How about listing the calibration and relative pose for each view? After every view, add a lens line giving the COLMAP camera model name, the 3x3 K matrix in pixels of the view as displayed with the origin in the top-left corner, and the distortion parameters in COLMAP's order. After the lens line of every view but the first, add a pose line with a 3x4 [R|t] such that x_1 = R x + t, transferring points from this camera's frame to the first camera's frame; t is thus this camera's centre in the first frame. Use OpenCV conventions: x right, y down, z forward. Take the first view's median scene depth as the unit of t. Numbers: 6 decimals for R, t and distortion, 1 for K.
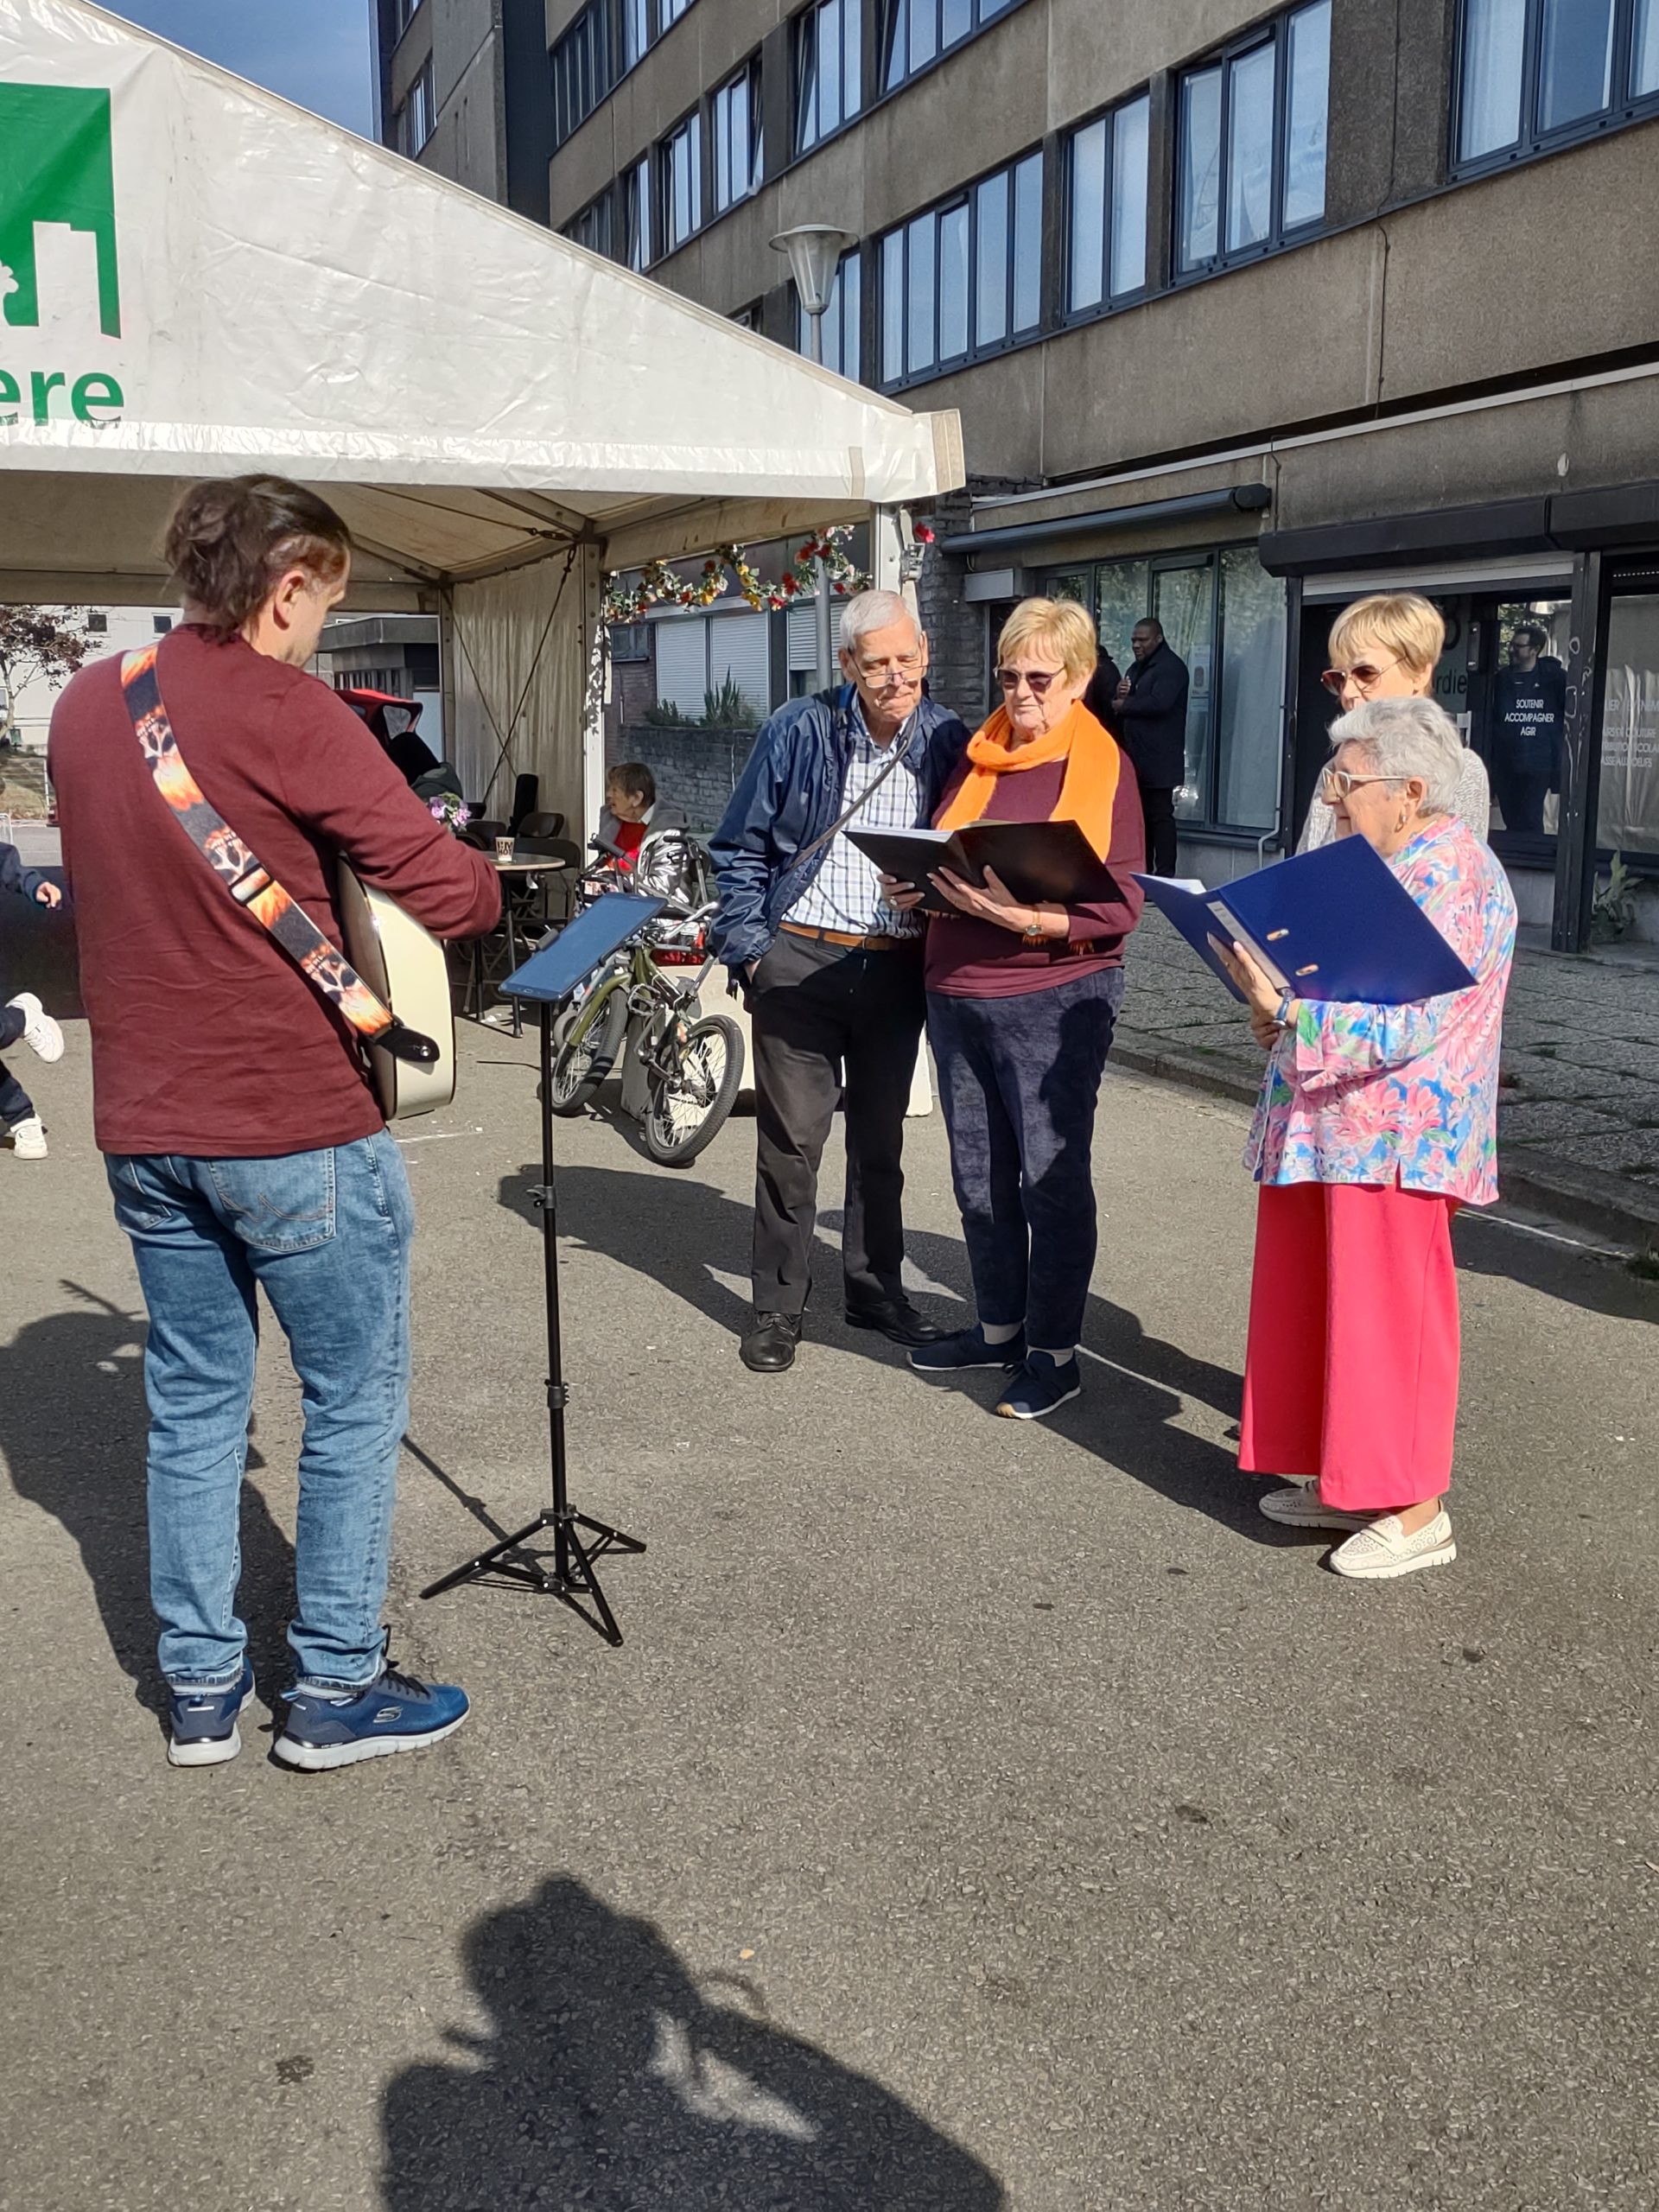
lens RADIAL K [[1897.4, 0, 829.5], [0, 1897.4, 1106.0], [0, 0, 1]] dist [-0.000835, -0.000976]
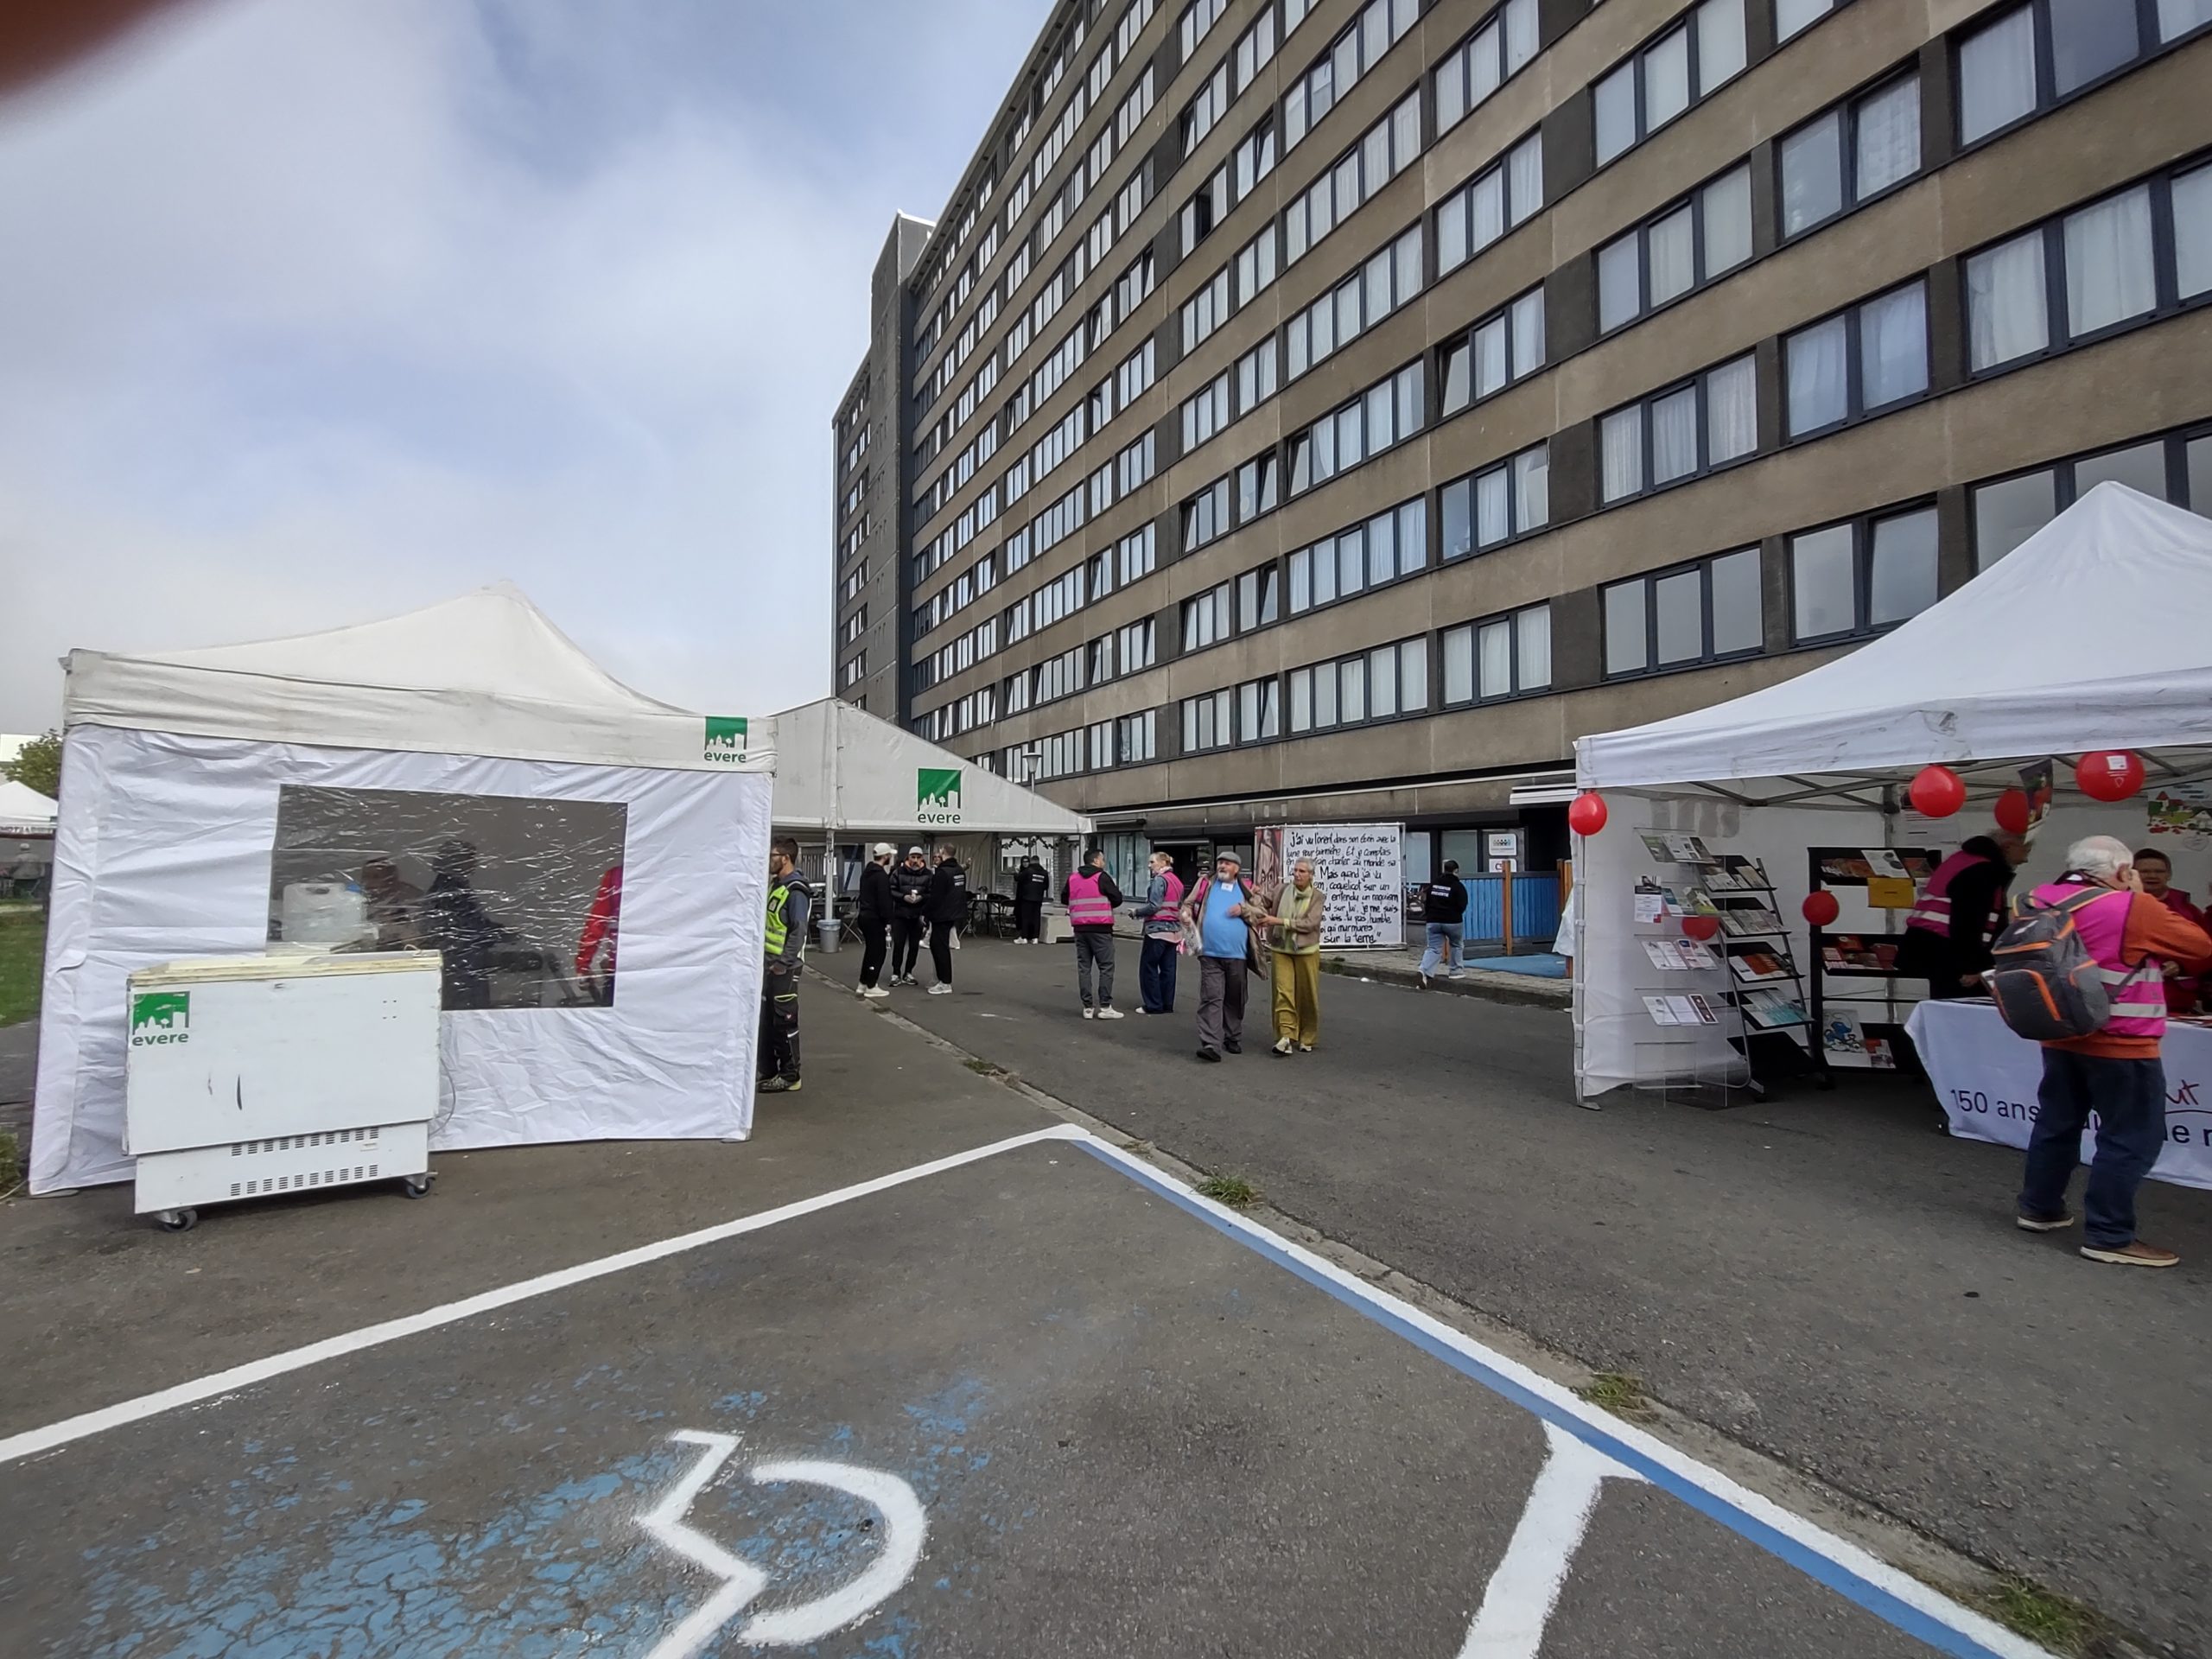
lens RADIAL K [[914.5, 0, 1106.0], [0, 914.5, 829.5], [0, 0, 1]] dist [0.000858, -0.000653]
pose [[0.982394, 0.012122, 0.186426, -0.221867], [0.034179, 0.969389, -0.243141, 0.180127], [-0.183666, 0.245232, 0.951907, -0.871156]]
